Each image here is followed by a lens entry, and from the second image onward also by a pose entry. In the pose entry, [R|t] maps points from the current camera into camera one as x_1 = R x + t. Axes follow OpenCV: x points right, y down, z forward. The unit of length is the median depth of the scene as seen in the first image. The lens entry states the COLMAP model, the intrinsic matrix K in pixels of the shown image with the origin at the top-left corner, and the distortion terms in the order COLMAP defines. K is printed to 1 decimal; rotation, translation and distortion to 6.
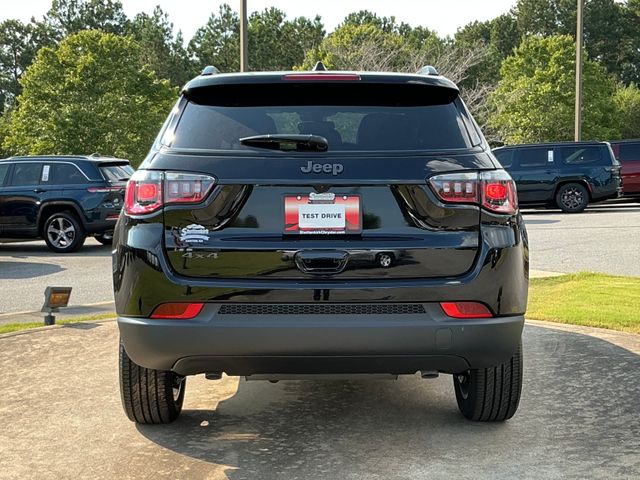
lens RADIAL K [[1169.4, 0, 344.7], [0, 1169.4, 237.3], [0, 0, 1]] dist [0.349260, -1.571866]
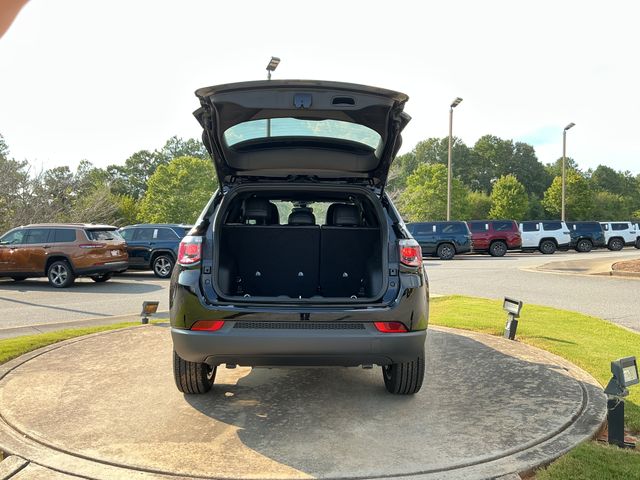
lens RADIAL K [[1169.4, 0, 344.7], [0, 1169.4, 237.3], [0, 0, 1]] dist [0.349260, -1.571866]
pose [[0.998442, 0.016336, 0.053352, -0.054512], [-0.012268, 0.997055, -0.075702, 0.074787], [-0.054432, 0.074929, 0.995702, -0.711820]]
